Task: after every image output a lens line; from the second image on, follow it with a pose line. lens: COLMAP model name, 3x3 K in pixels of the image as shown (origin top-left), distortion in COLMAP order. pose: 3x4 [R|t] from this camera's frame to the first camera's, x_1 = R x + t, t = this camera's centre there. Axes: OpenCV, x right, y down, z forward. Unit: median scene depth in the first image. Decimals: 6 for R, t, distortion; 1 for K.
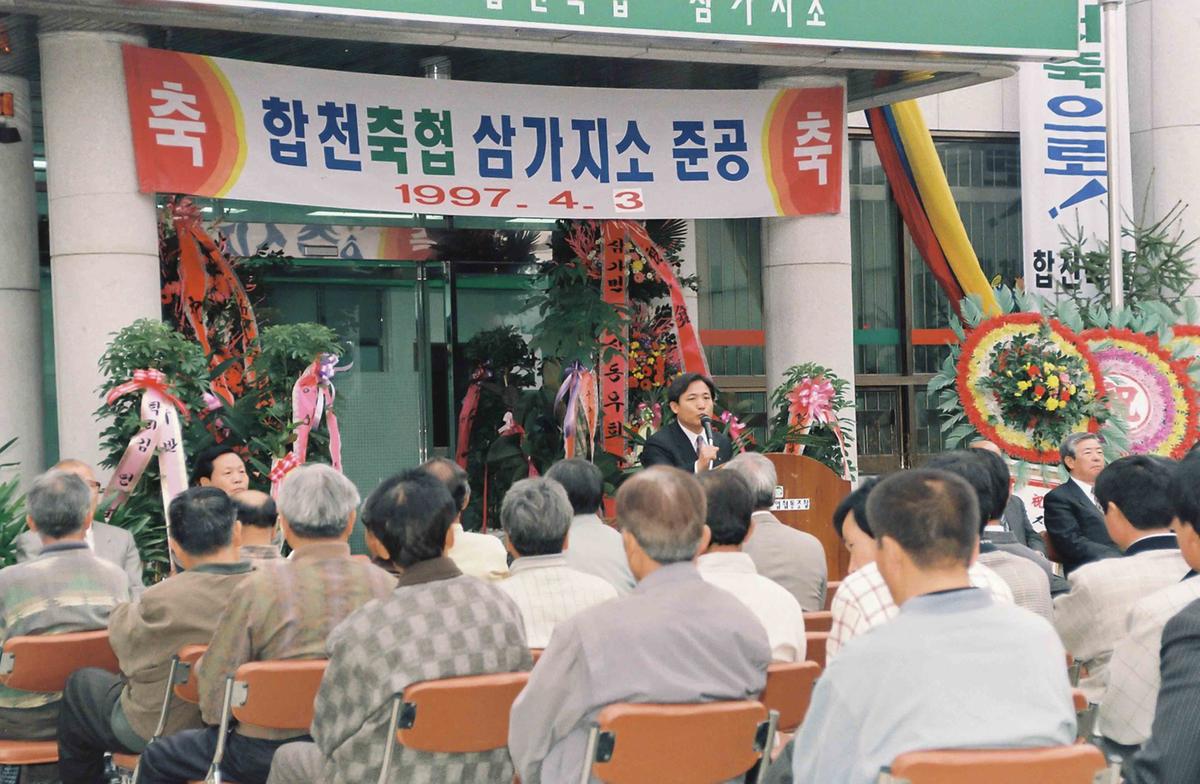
lens RADIAL K [[2220.8, 0, 600.0], [0, 2220.8, 392.0], [0, 0, 1]] dist [0.248248, 0.049418]
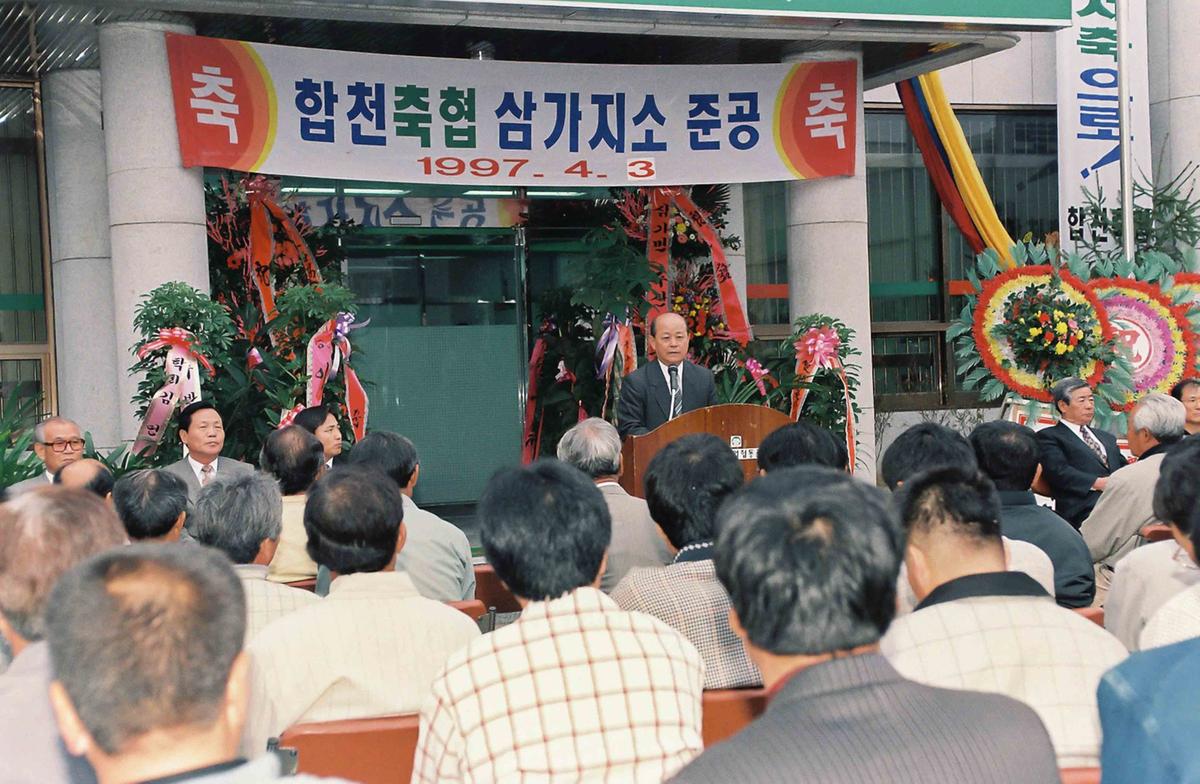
lens RADIAL K [[1808.6, 0, 600.0], [0, 1808.6, 392.0], [0, 0, 1]] dist [0.190532, -0.032779]
pose [[0.995468, -0.007173, -0.094826, 0.068170], [0.010152, 0.999469, 0.030964, -0.003578], [0.094553, -0.031786, 0.995012, 0.097620]]
